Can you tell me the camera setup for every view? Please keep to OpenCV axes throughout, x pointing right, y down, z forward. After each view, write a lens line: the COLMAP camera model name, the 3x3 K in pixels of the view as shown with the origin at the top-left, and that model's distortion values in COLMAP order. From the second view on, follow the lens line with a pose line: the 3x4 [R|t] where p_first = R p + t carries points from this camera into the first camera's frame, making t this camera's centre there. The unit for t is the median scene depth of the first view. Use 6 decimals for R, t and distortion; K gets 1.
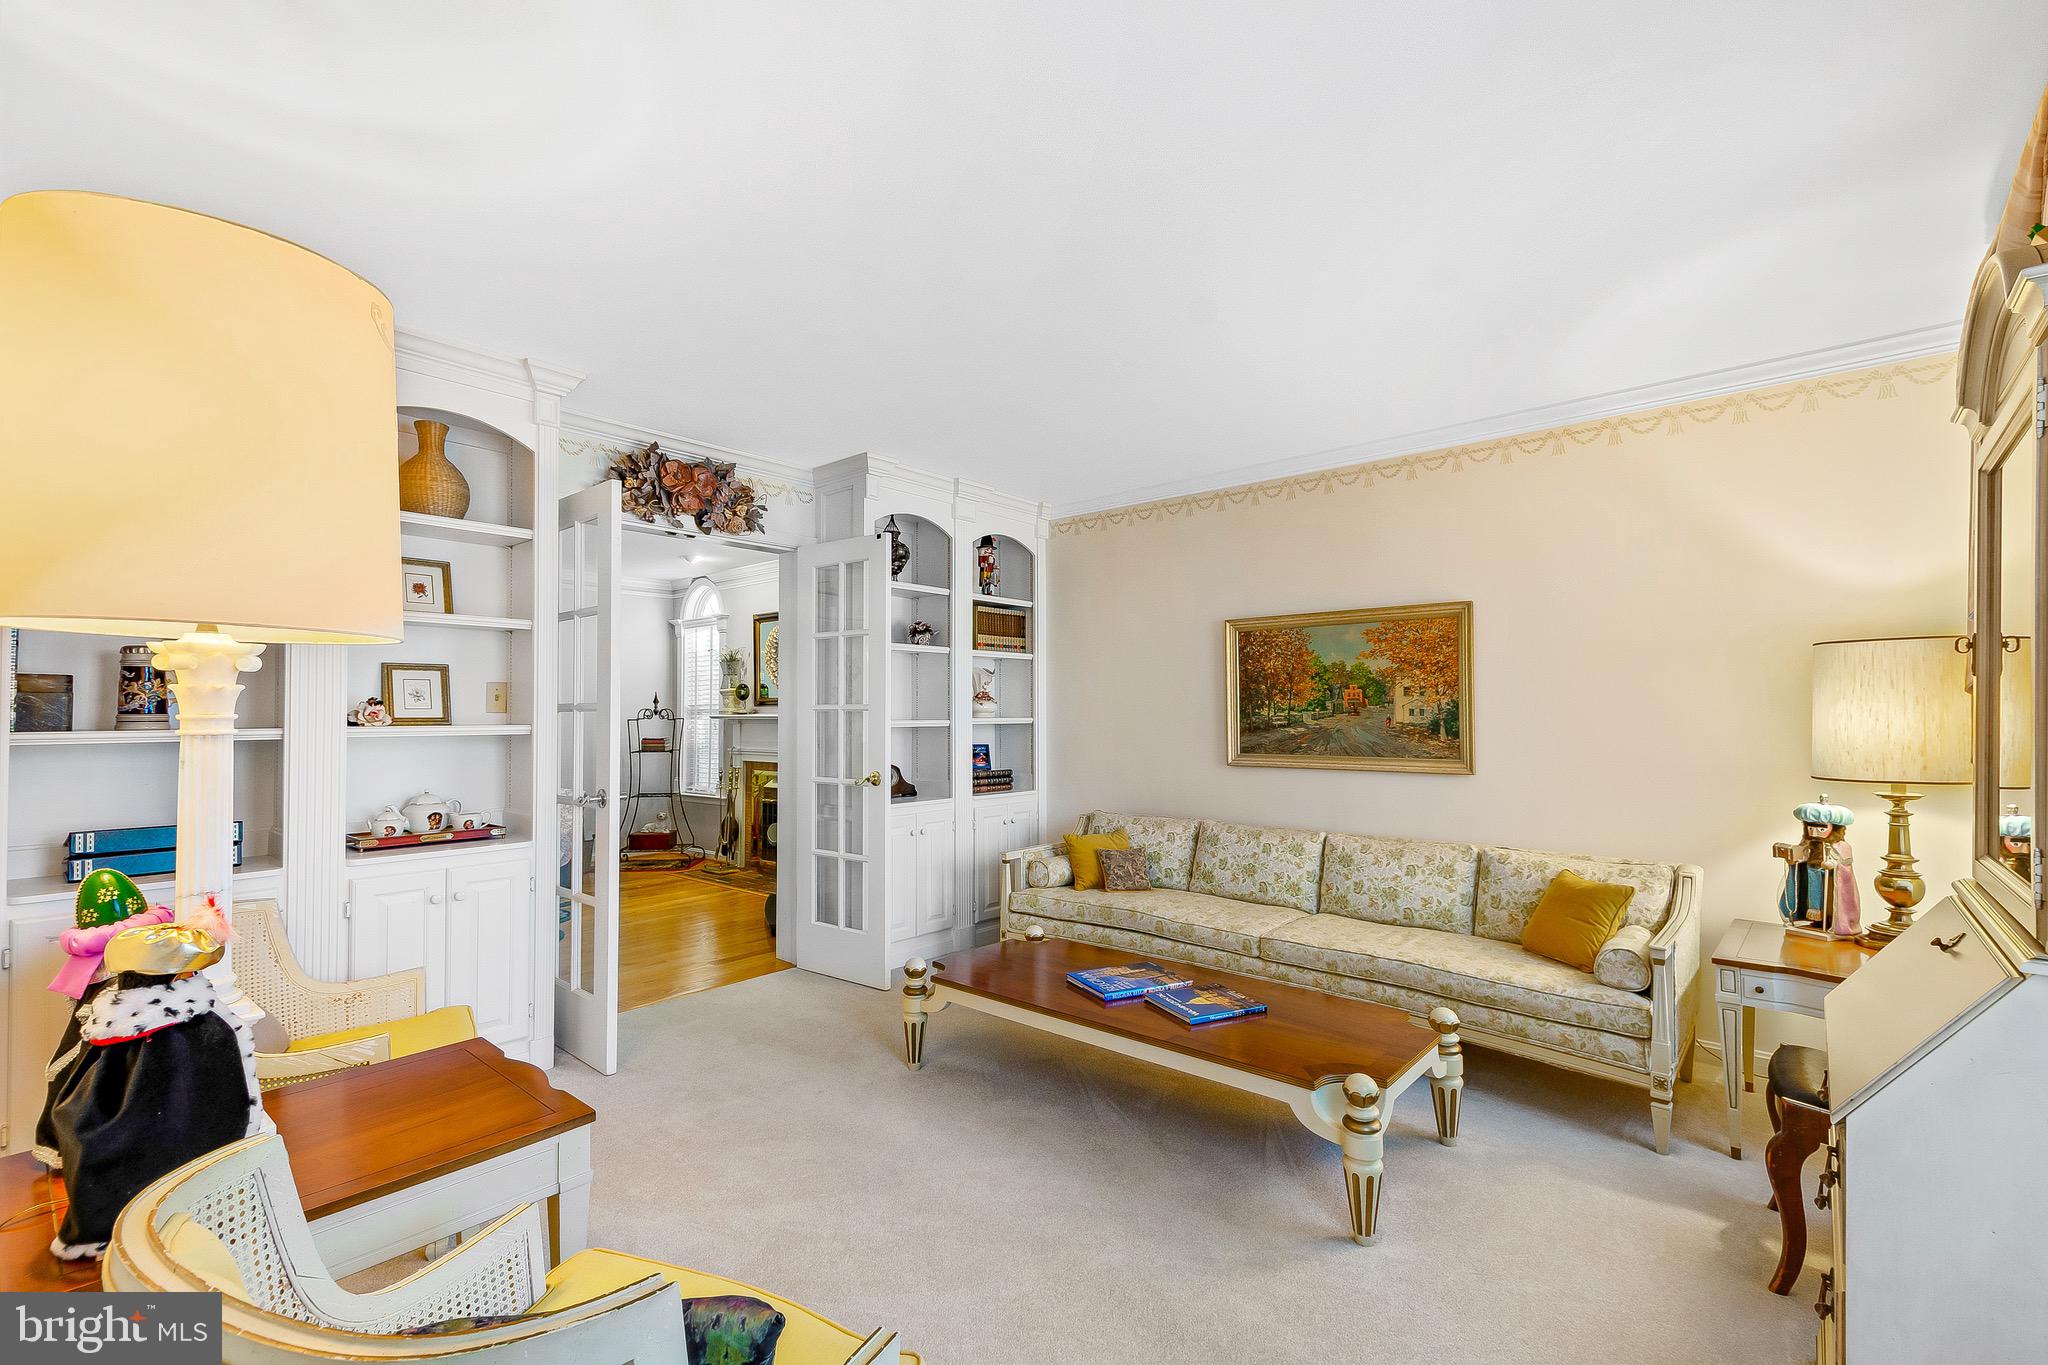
lens RADIAL K [[891.5, 0, 1033.0], [0, 891.5, 698.0], [0, 0, 1]] dist [0.019415, -0.003605]
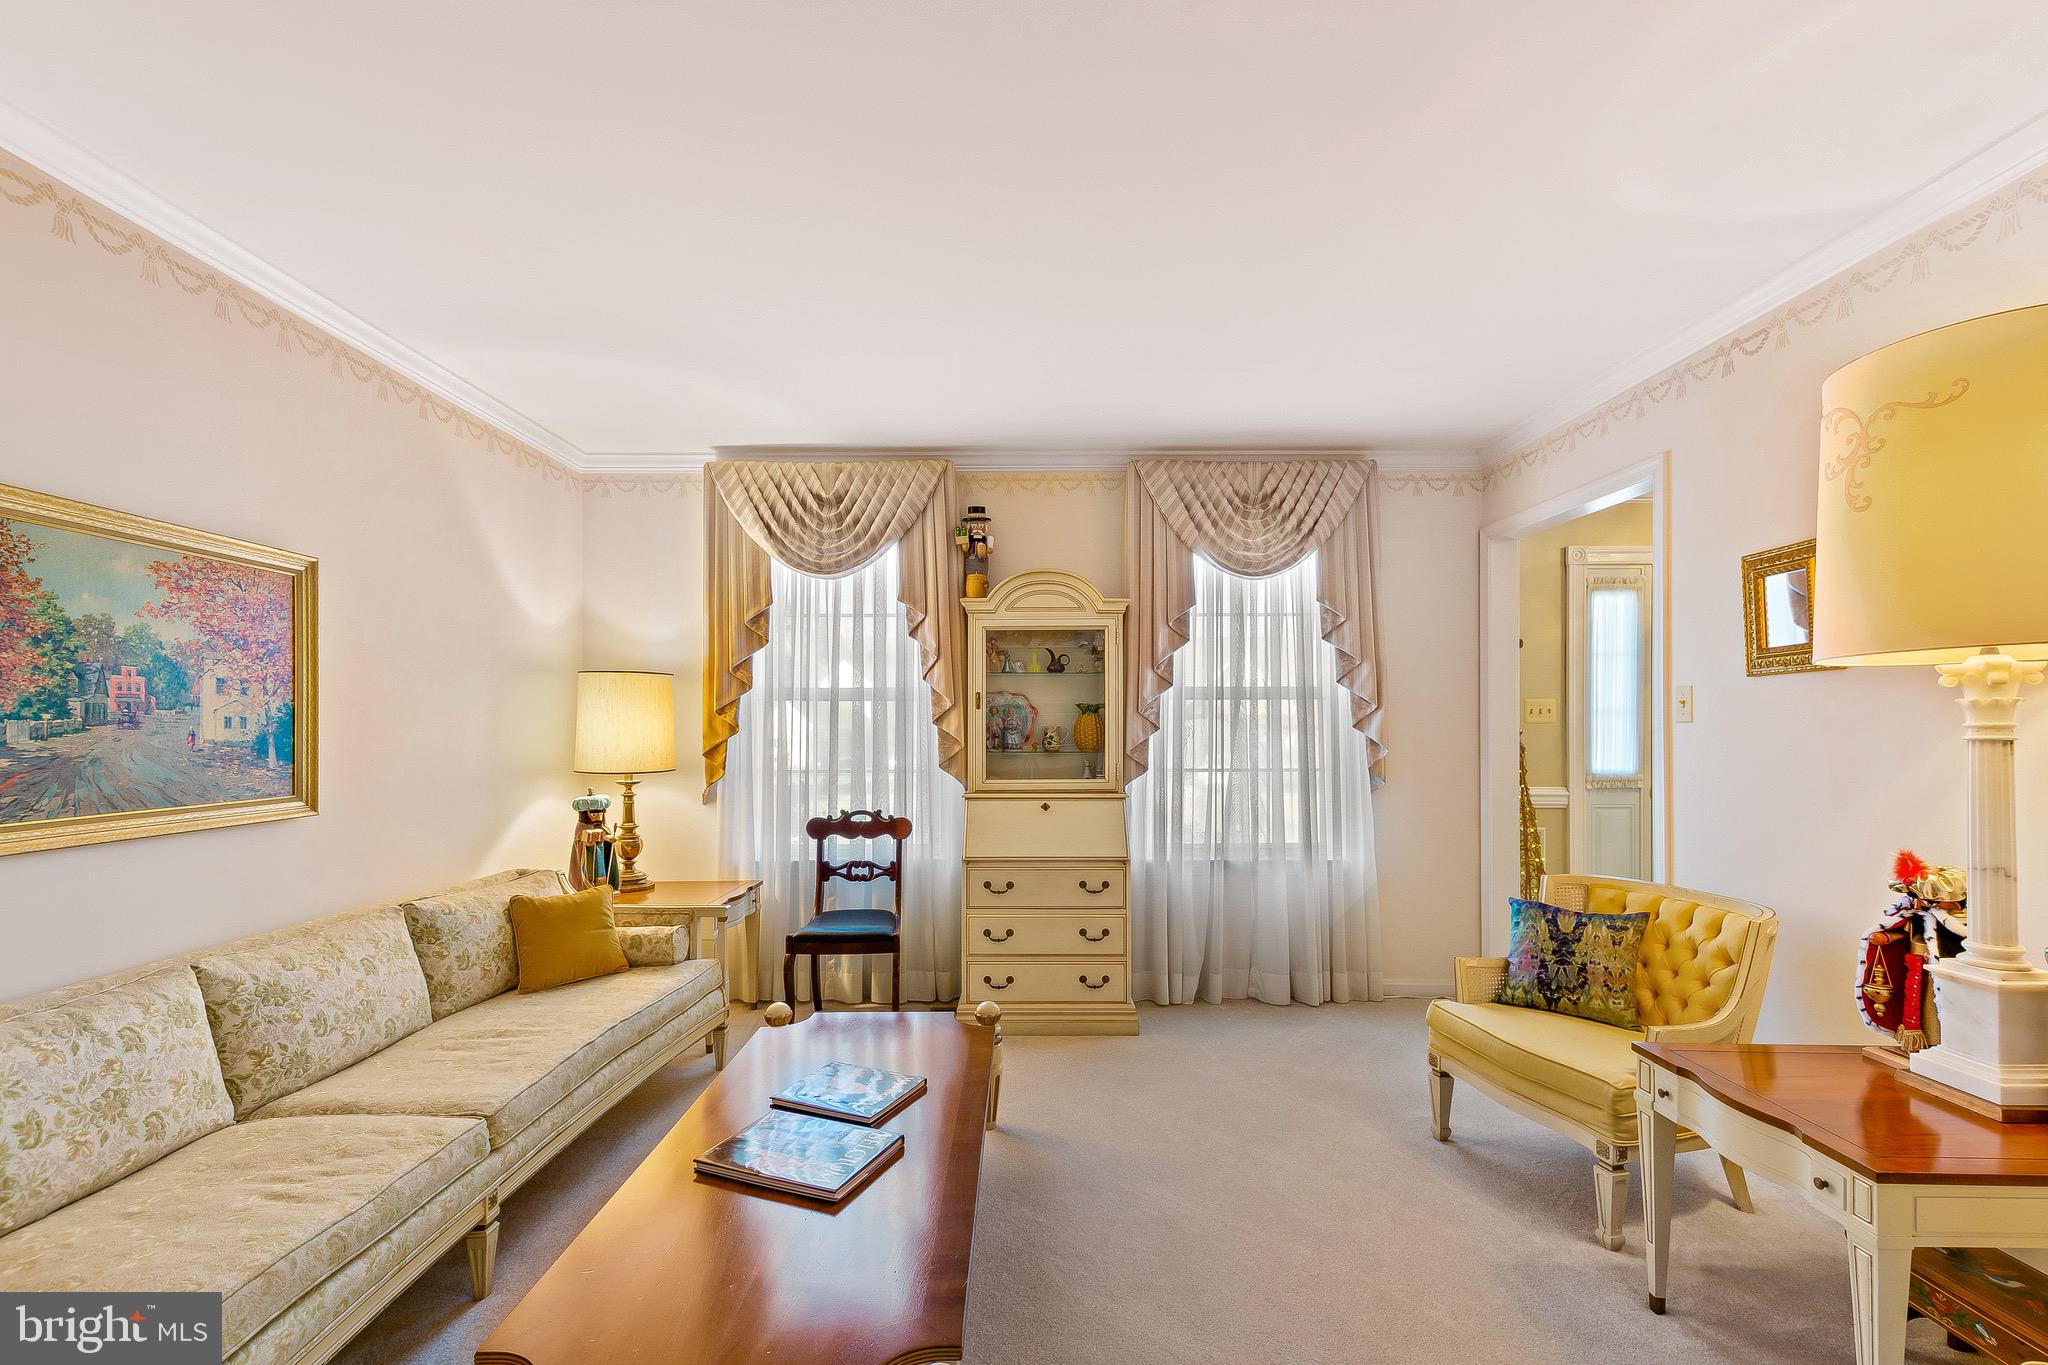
lens RADIAL K [[878.9, 0, 1029.4], [0, 878.9, 692.8], [0, 0, 1]] dist [0.017507, -0.003940]
pose [[-0.657816, 0.024312, 0.752786, -0.358214], [-0.018062, 0.998682, -0.048037, 0.015271], [-0.752962, -0.045196, -0.656510, 0.992905]]
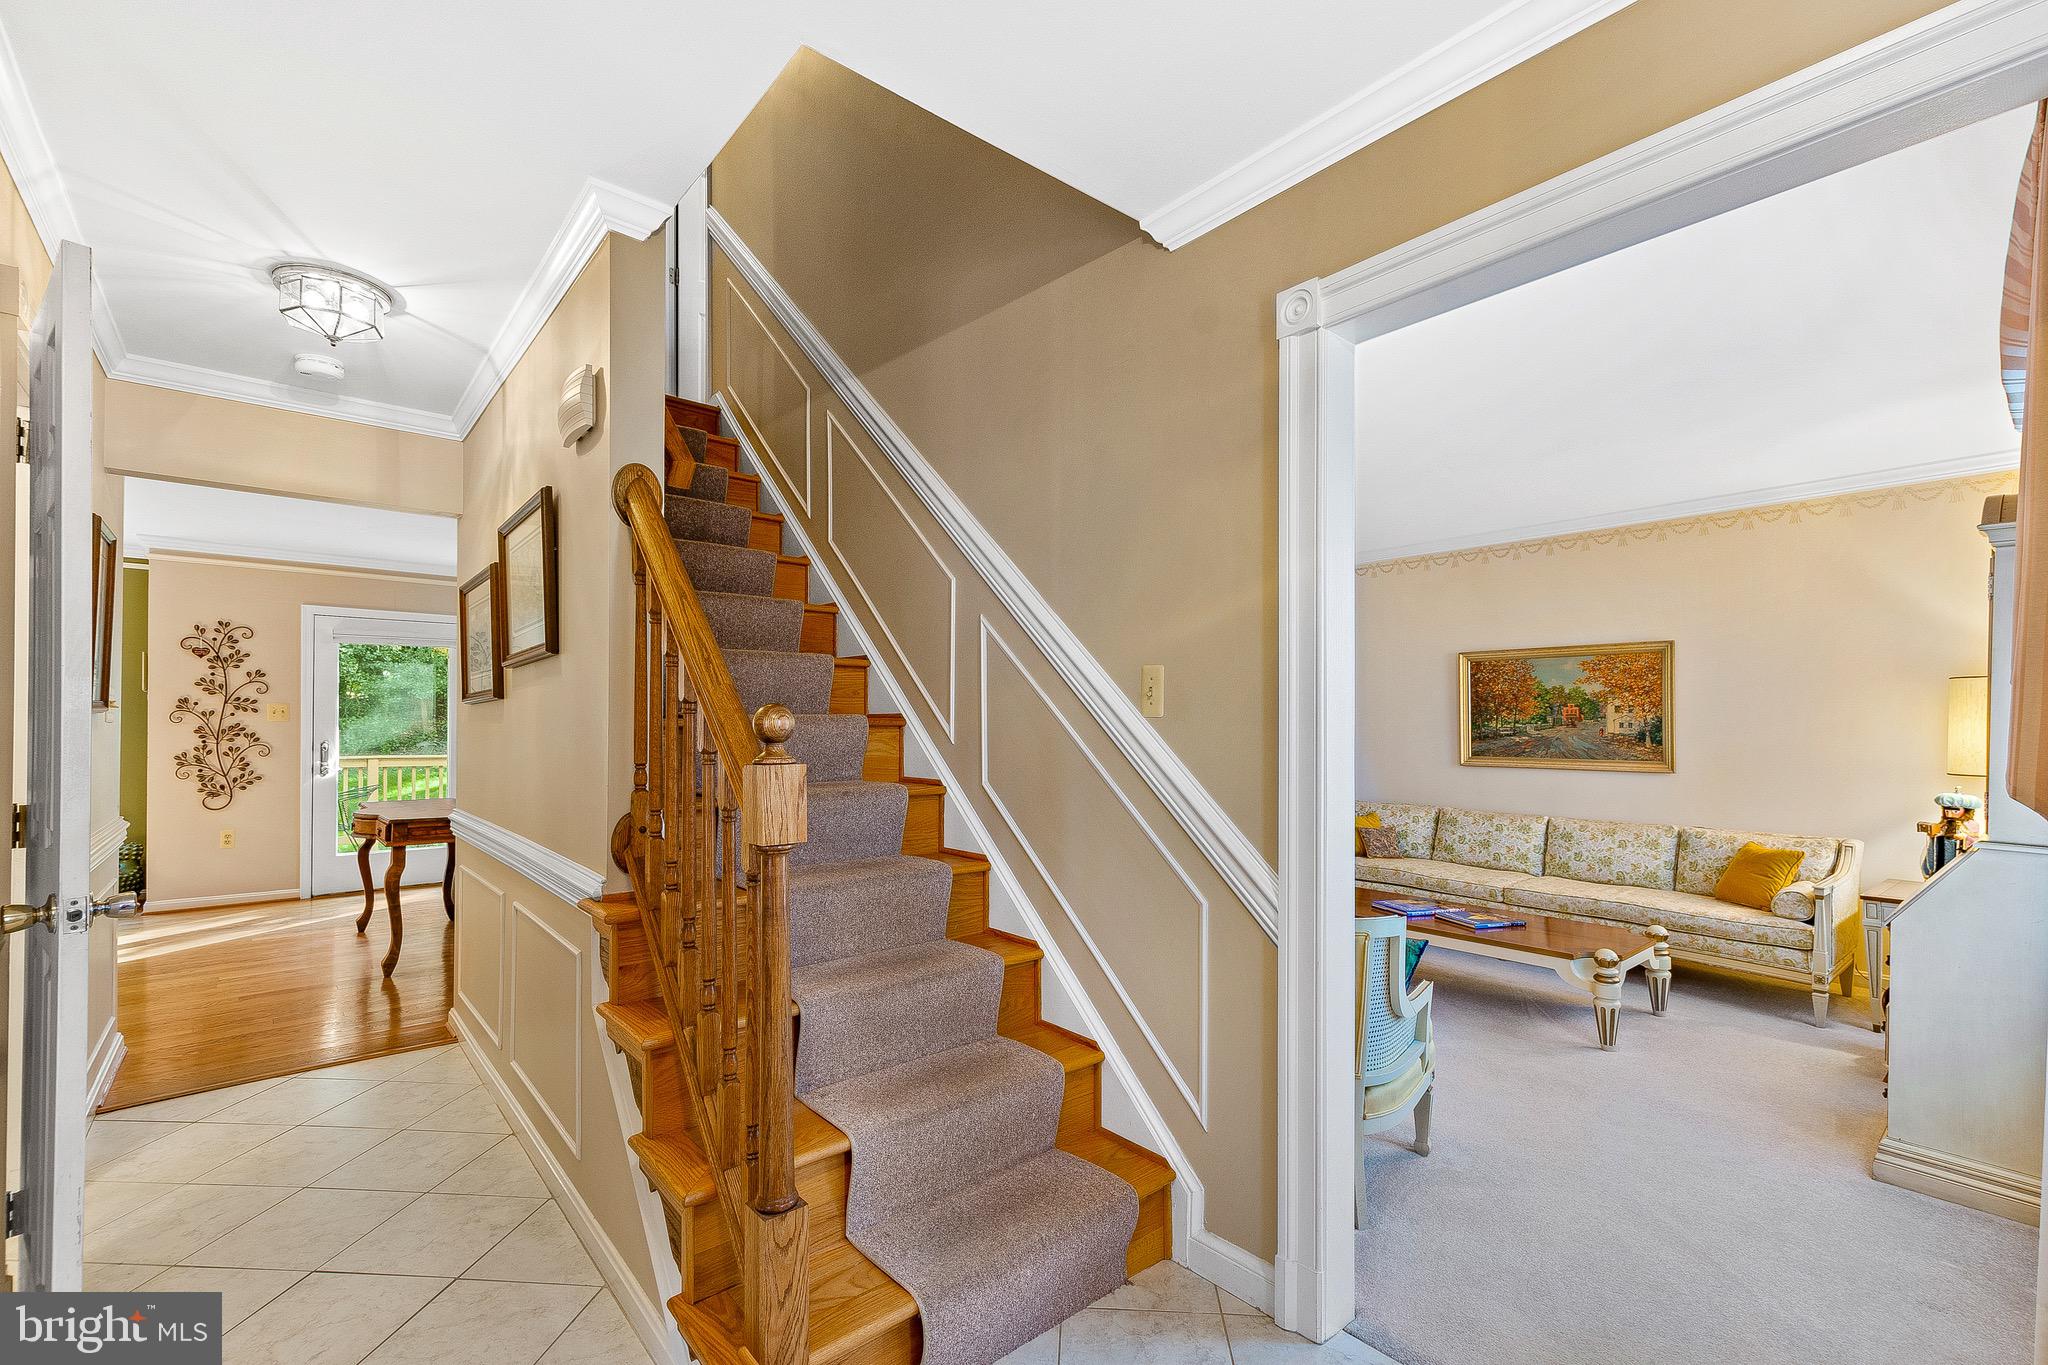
lens RADIAL K [[879.4, 0, 1032.4], [0, 879.4, 713.9], [0, 0, 1]] dist [0.016622, -0.004621]
pose [[0.988436, 0.003167, -0.151603, -0.229820], [-0.001930, 0.999964, 0.008309, -0.009463], [0.151624, -0.007920, 0.988406, -0.404998]]
